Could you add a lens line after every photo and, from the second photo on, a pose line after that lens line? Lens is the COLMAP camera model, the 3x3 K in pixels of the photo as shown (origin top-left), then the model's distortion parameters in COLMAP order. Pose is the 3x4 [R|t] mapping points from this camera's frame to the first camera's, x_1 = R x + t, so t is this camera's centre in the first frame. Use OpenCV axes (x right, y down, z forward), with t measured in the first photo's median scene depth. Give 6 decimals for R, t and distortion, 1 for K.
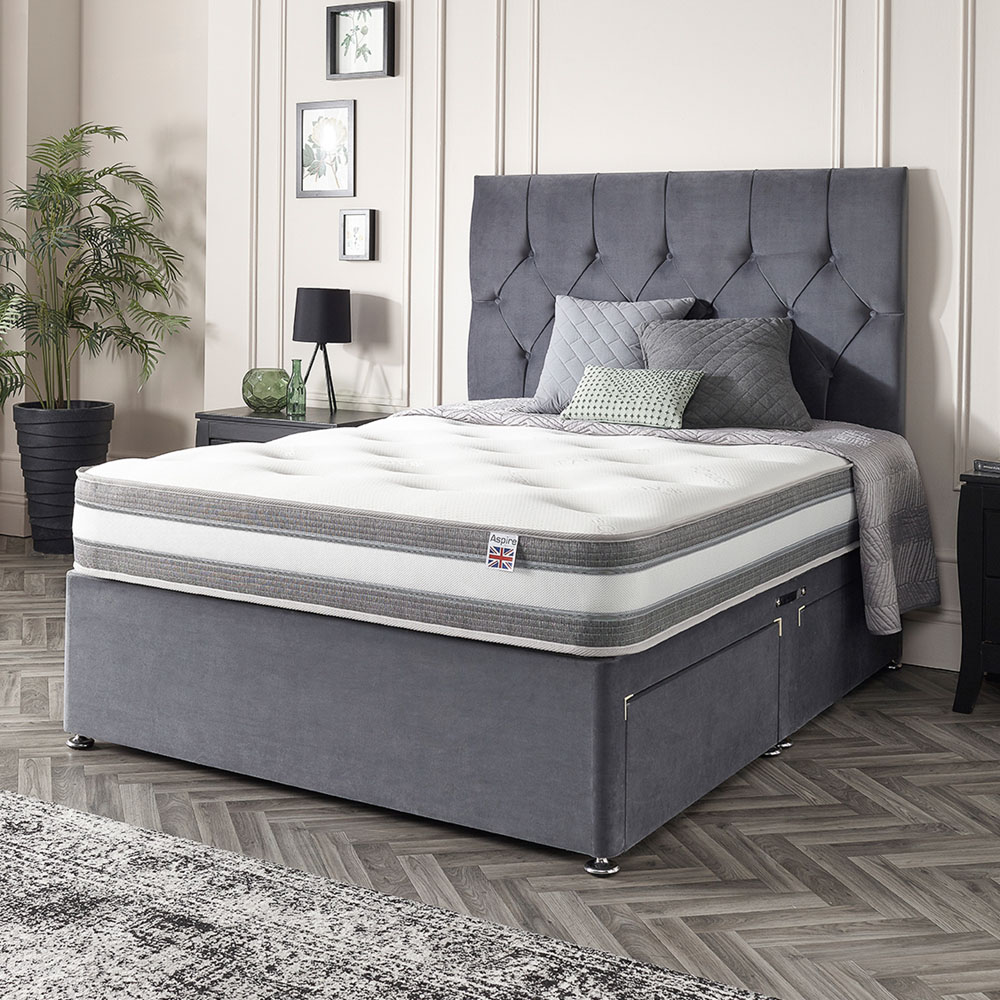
lens RADIAL K [[1611.9, 0, 351.2], [0, 1611.9, 284.3], [0, 0, 1]] dist [-0.000857, 0.000000]
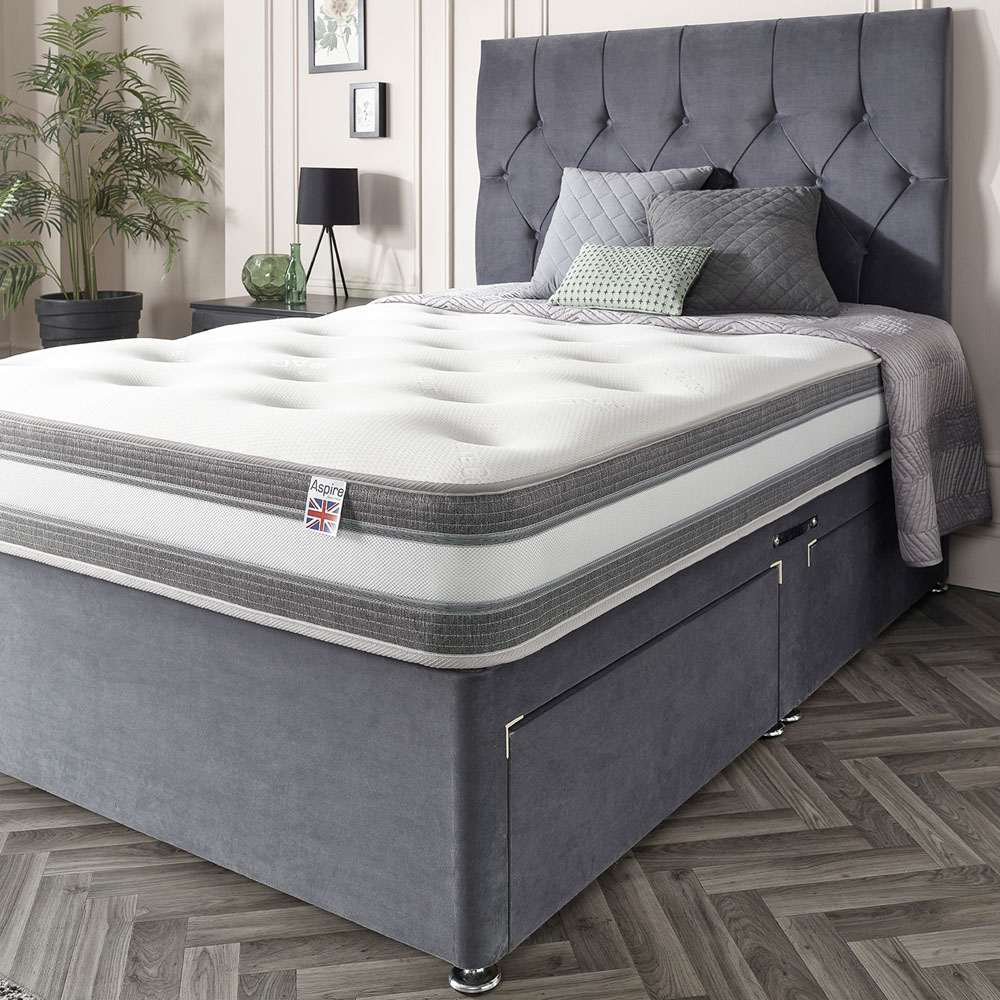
lens RADIAL K [[1299.4, 0, 518.5], [0, 1299.4, 214.4], [0, 0, 1]] dist [-0.001604, 0.000000]
pose [[0.999908, -0.011013, -0.007975, 0.124987], [0.011123, 0.999841, 0.013924, 0.026320], [0.007820, -0.014011, 0.999871, 0.320710]]
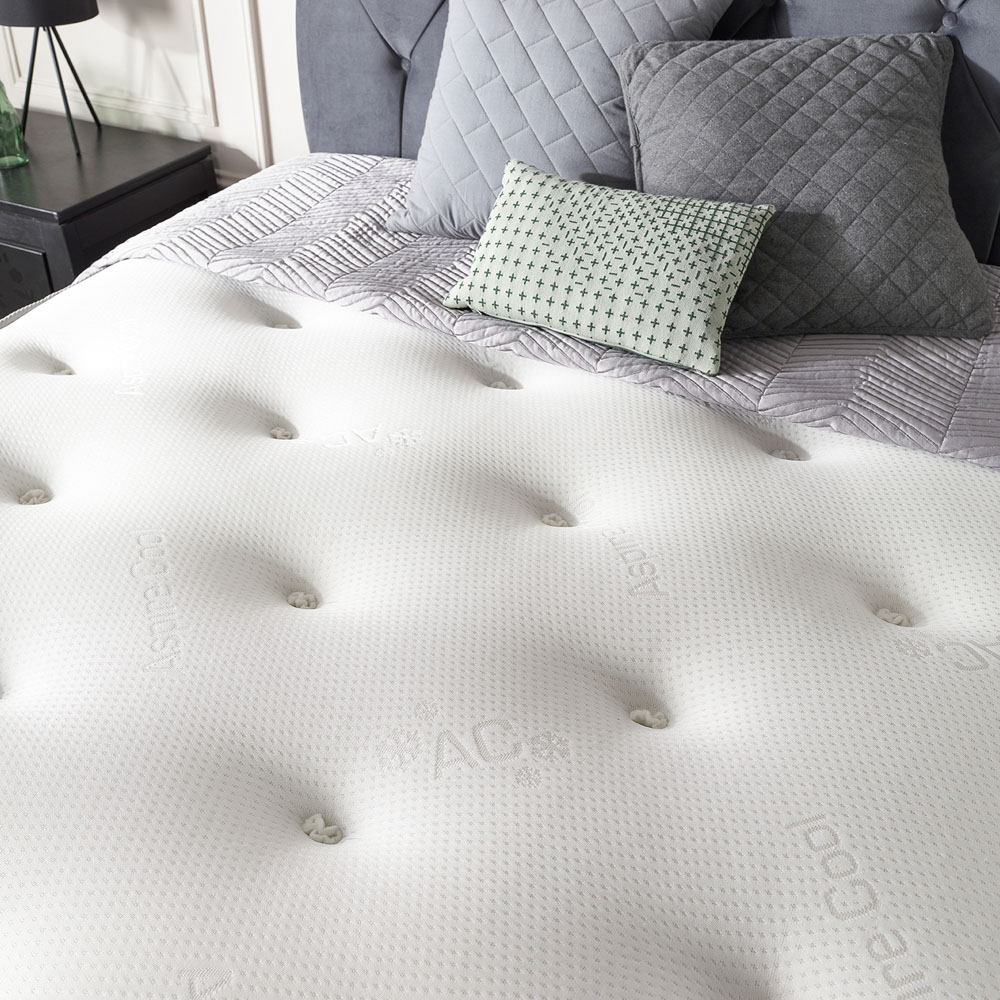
lens RADIAL K [[1215.0, 0, 491.6], [0, 1215.0, 433.9], [0, 0, 1]] dist [-0.023345, 0.000000]
pose [[0.994383, -0.070762, 0.078706, 0.116640], [0.020706, 0.859336, 0.510992, -0.063618], [-0.103794, -0.506492, 0.855975, 0.714342]]
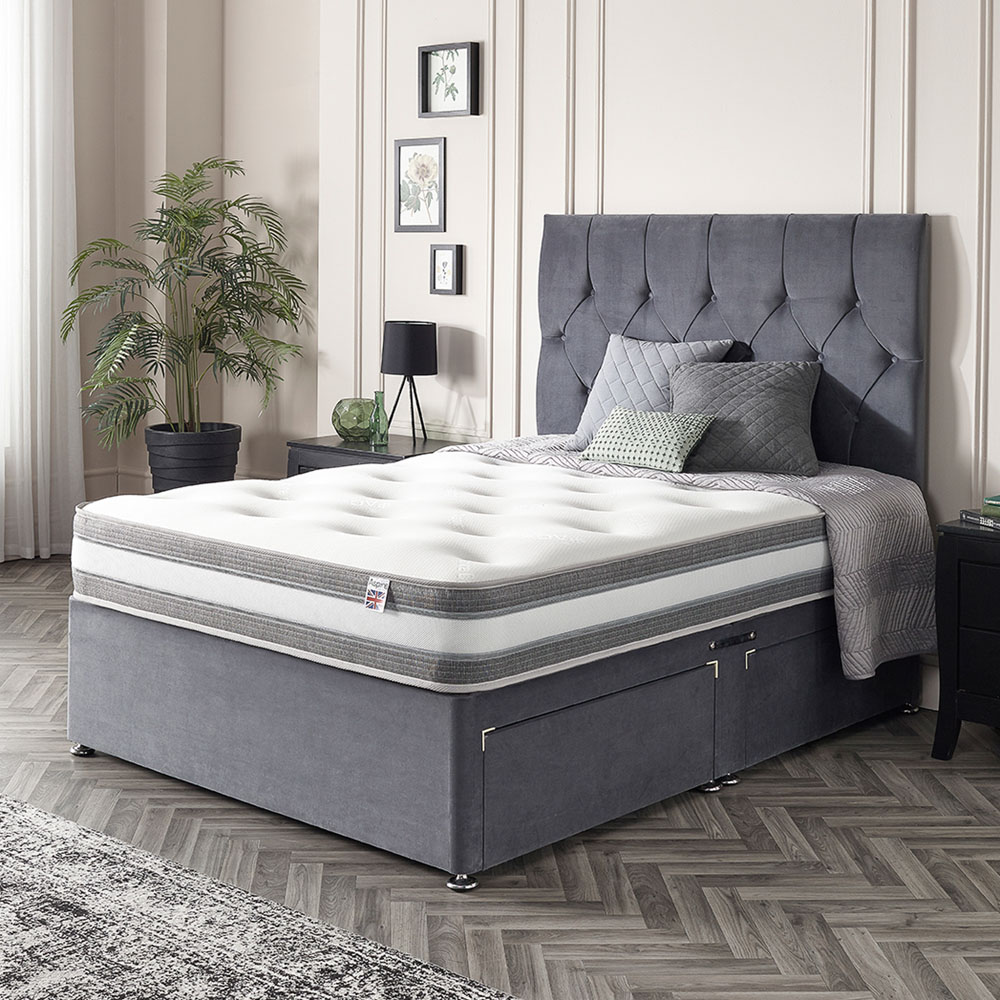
lens RADIAL K [[1731.2, 0, 440.9], [0, 1731.2, 290.7], [0, 0, 1]] dist [-0.000310, 0.000000]
pose [[0.987627, 0.002175, -0.156806, 0.224519], [-0.000181, 0.999919, 0.012729, -0.040366], [0.156821, -0.012543, 0.987547, -0.114969]]
